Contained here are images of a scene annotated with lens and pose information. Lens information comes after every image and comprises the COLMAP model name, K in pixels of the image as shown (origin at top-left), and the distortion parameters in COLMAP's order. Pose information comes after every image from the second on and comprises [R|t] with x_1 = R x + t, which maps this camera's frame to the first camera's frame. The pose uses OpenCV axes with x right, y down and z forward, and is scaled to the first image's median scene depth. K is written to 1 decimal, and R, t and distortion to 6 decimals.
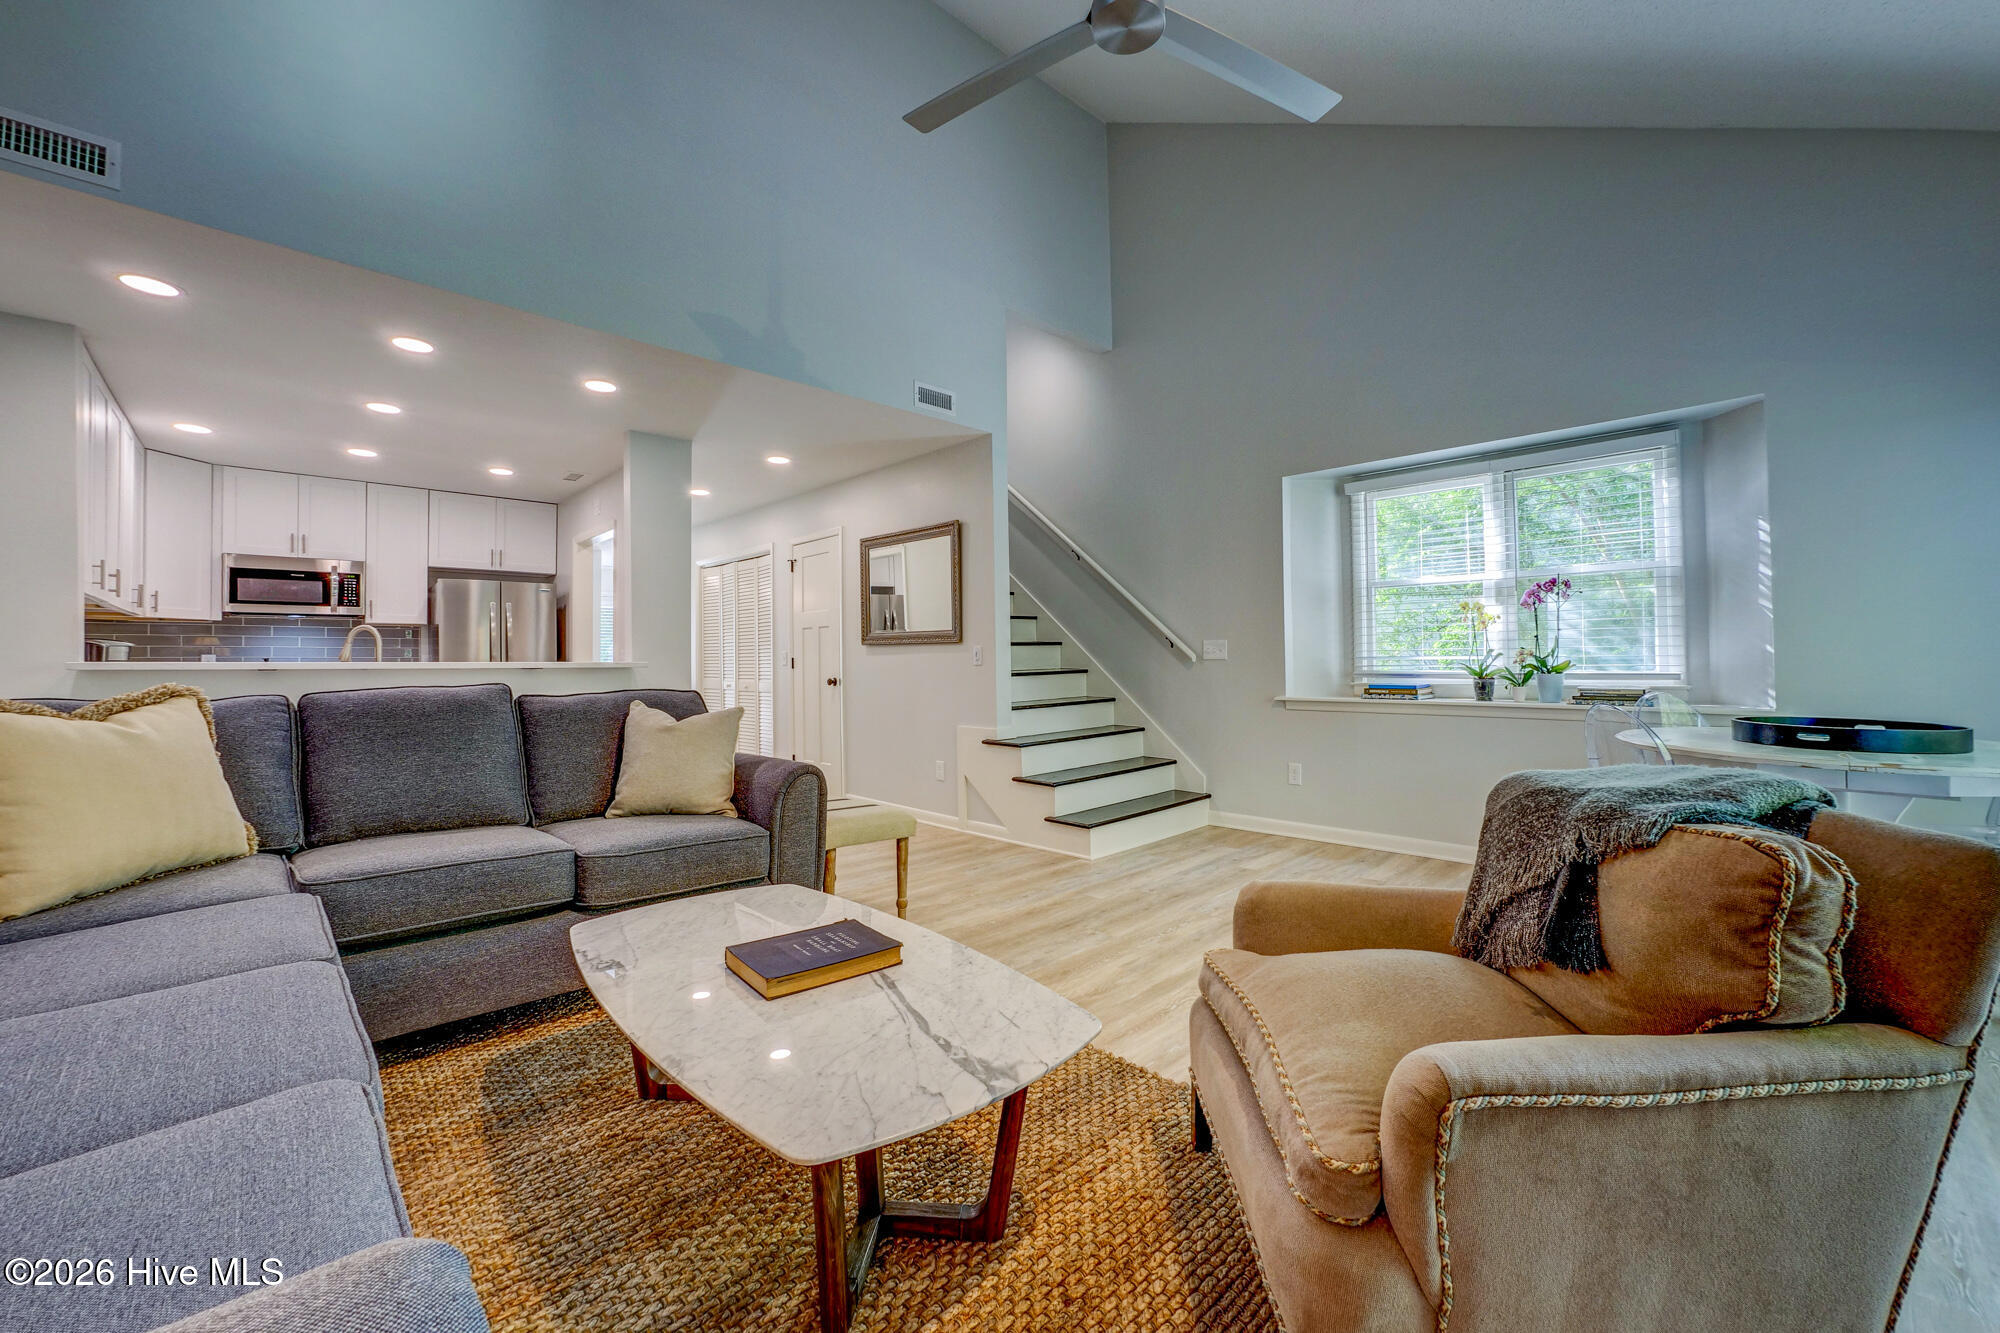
lens RADIAL K [[772.9, 0, 1039.4], [0, 772.9, 651.4], [0, 0, 1]] dist [-0.062639, 0.020990]
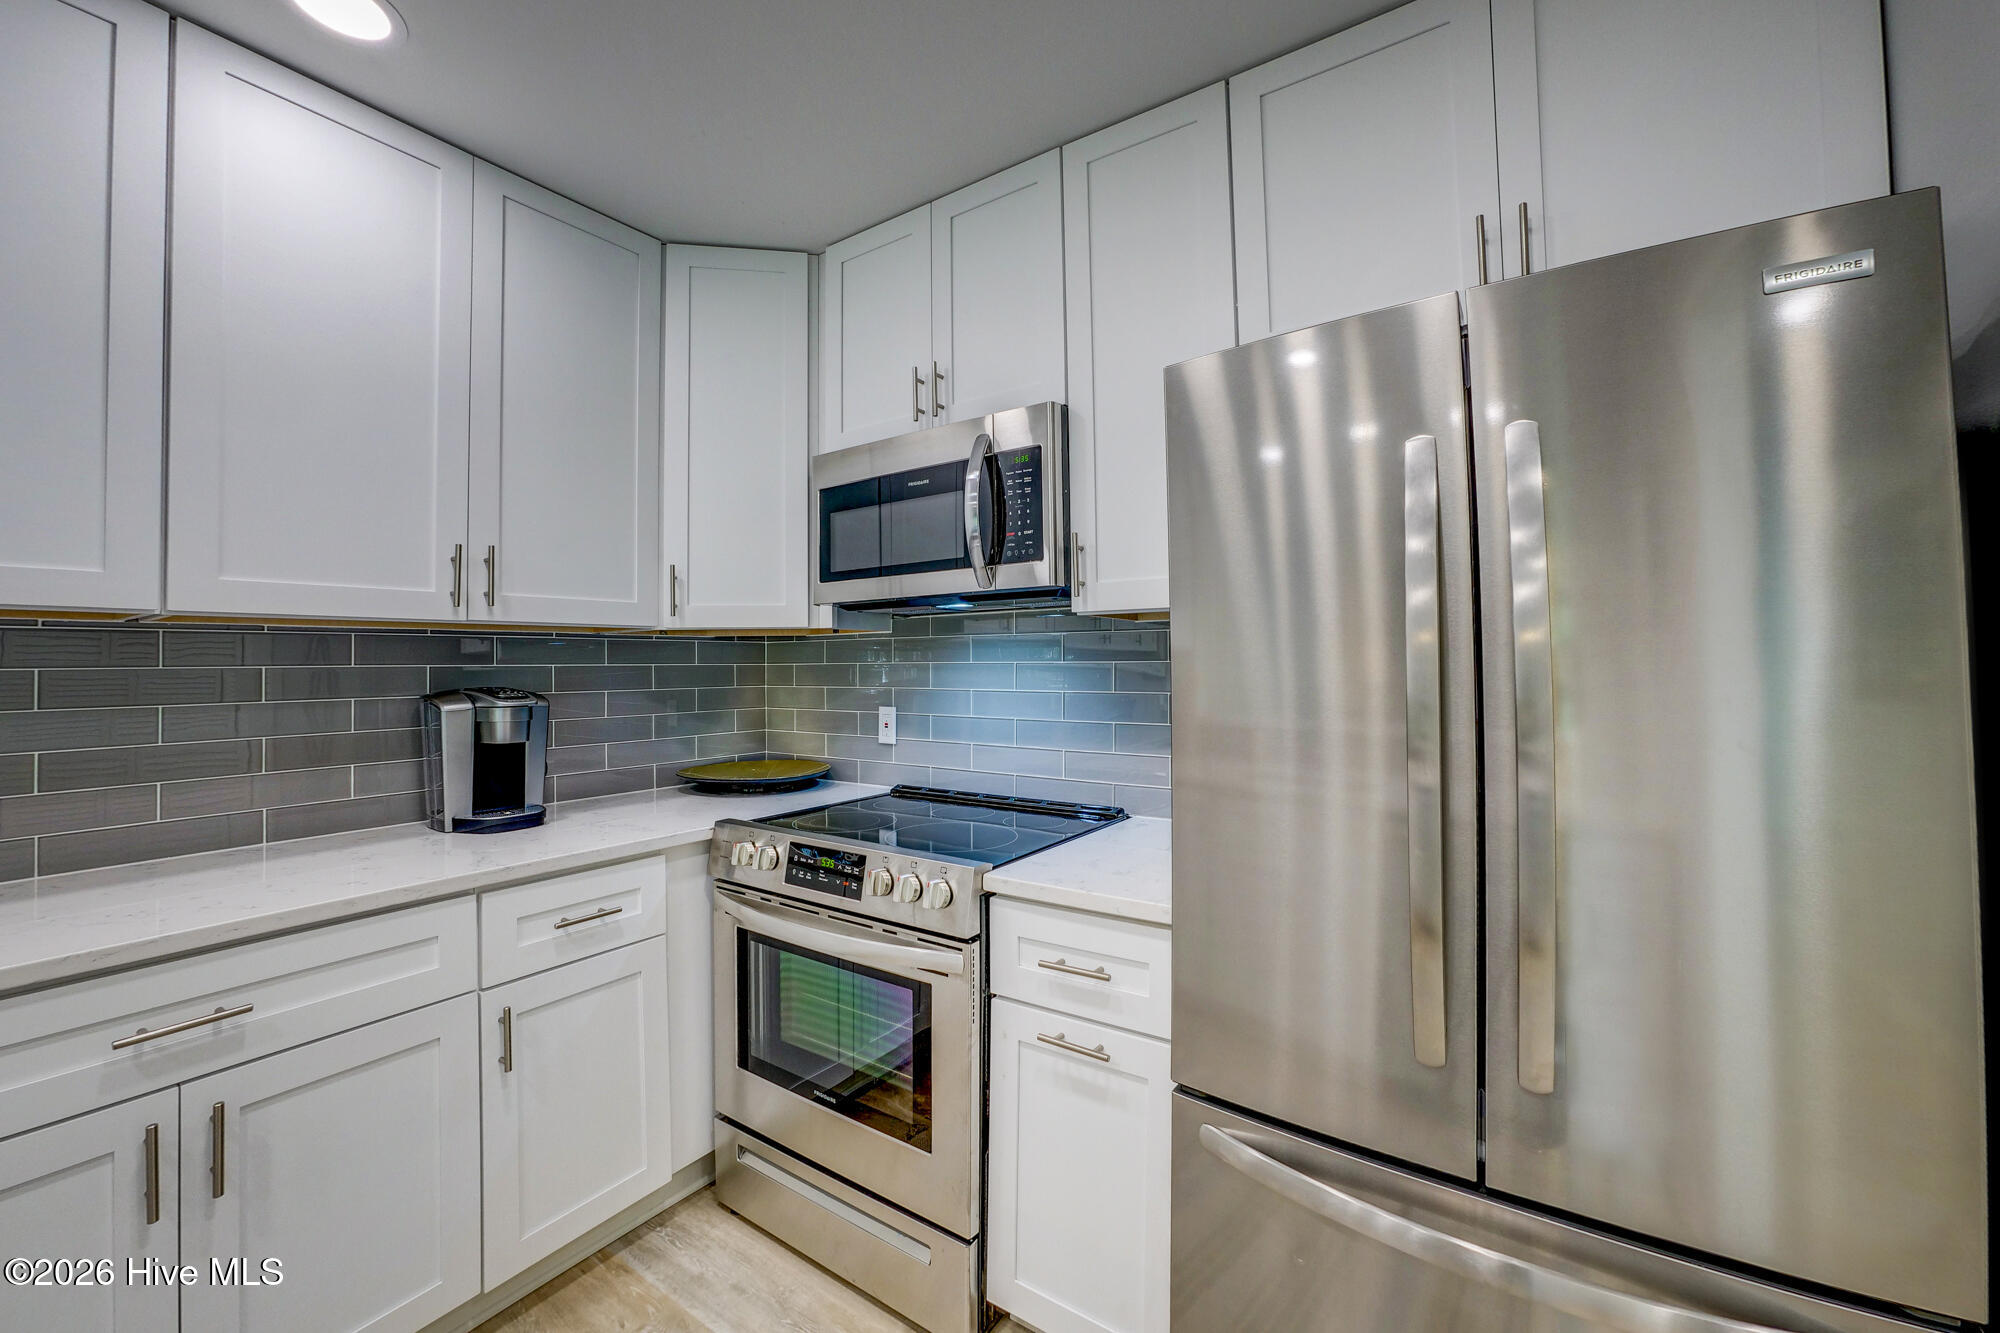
lens RADIAL K [[787.9, 0, 1011.9], [0, 787.9, 645.8], [0, 0, 1]] dist [-0.043414, 0.022767]
pose [[0.153571, -0.020407, -0.987927, -0.592921], [0.026332, 0.999516, -0.016554, -0.019251], [0.987787, -0.023472, 0.154034, 0.909437]]
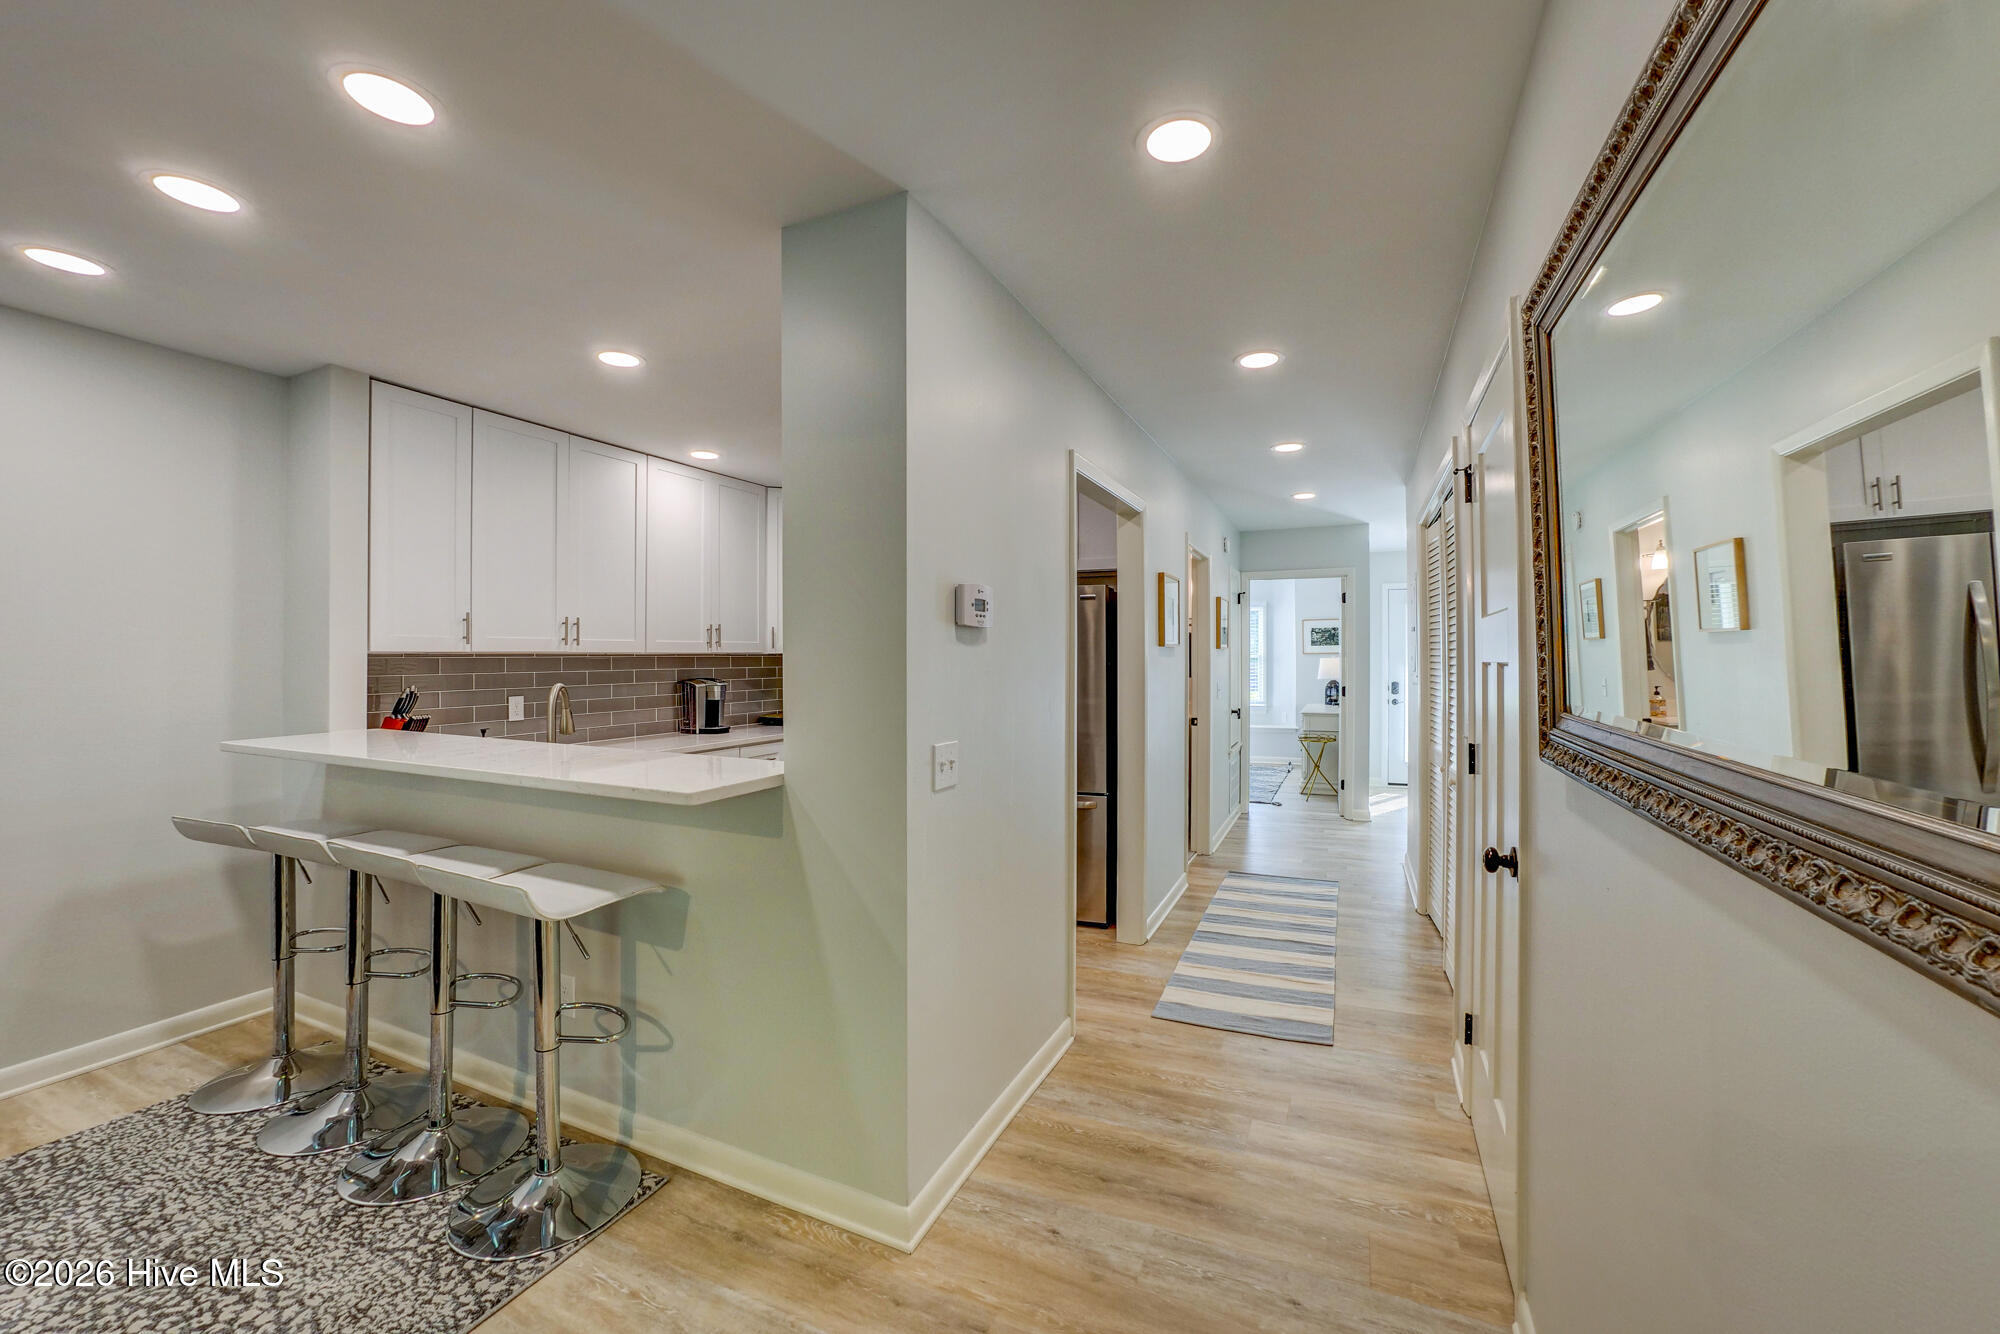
lens RADIAL K [[787.9, 0, 1011.9], [0, 787.9, 646.3], [0, 0, 1]] dist [-0.043414, 0.022767]
pose [[0.330862, -0.001225, -0.943678, -0.061474], [0.011359, 0.999932, 0.002685, -0.045234], [0.943611, -0.011607, 0.330853, 0.770427]]
